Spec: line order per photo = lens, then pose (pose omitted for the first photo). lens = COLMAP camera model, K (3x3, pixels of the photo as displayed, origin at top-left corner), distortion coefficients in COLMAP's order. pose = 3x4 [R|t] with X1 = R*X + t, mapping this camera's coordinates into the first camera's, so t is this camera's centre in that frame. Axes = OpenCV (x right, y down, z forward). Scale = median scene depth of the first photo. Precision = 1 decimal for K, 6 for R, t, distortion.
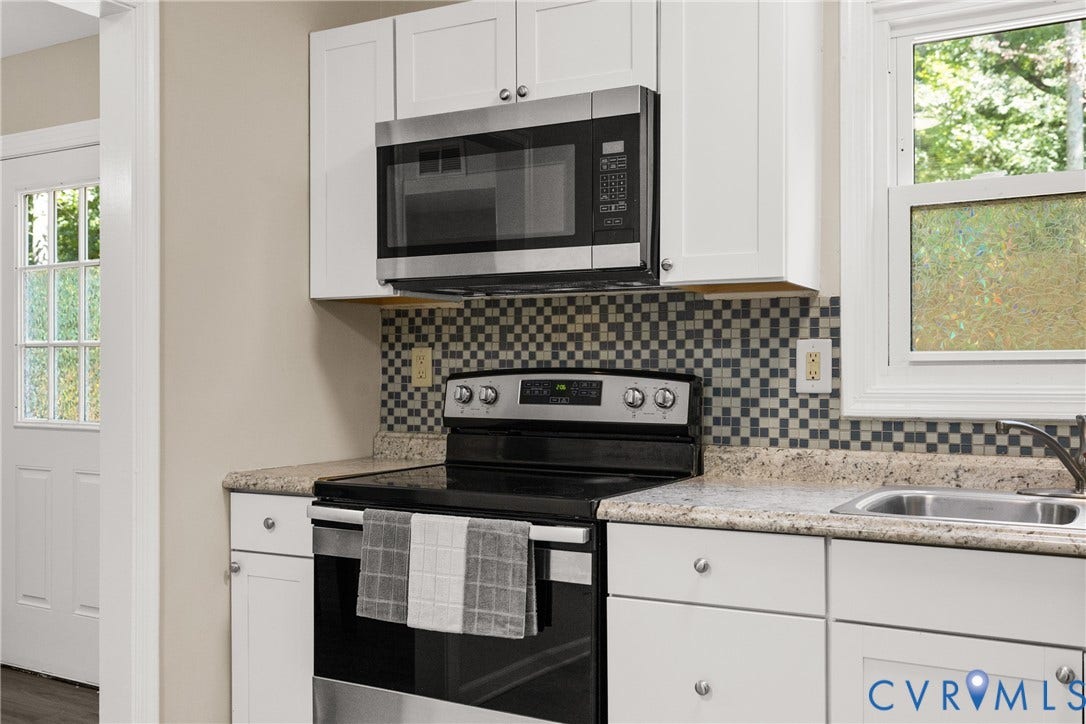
lens RADIAL K [[1078.2, 0, 542.7], [0, 1078.2, 361.4], [0, 0, 1]] dist [-0.004111, 0.000000]
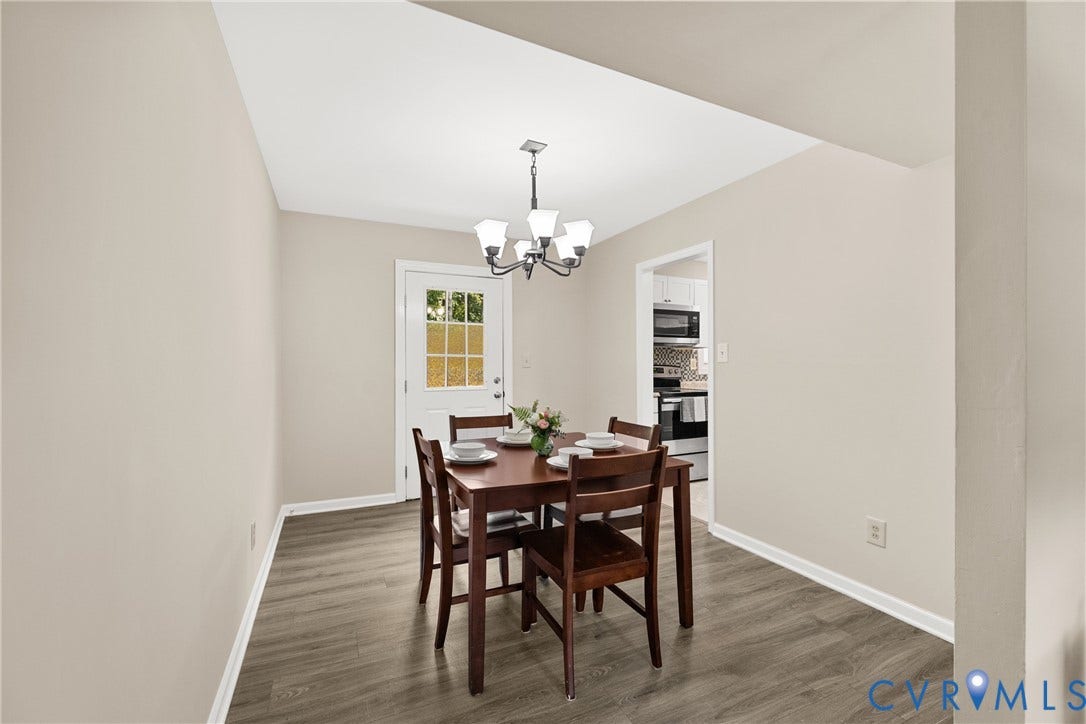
lens RADIAL K [[460.8, 0, 543.1], [0, 460.8, 362.0], [0, 0, 1]] dist [-0.002520, -0.000254]
pose [[0.556182, 0.004643, 0.831047, -1.808017], [-0.001894, 0.999989, -0.004319, 0.004918], [-0.831058, 0.000828, 0.556185, 0.401777]]
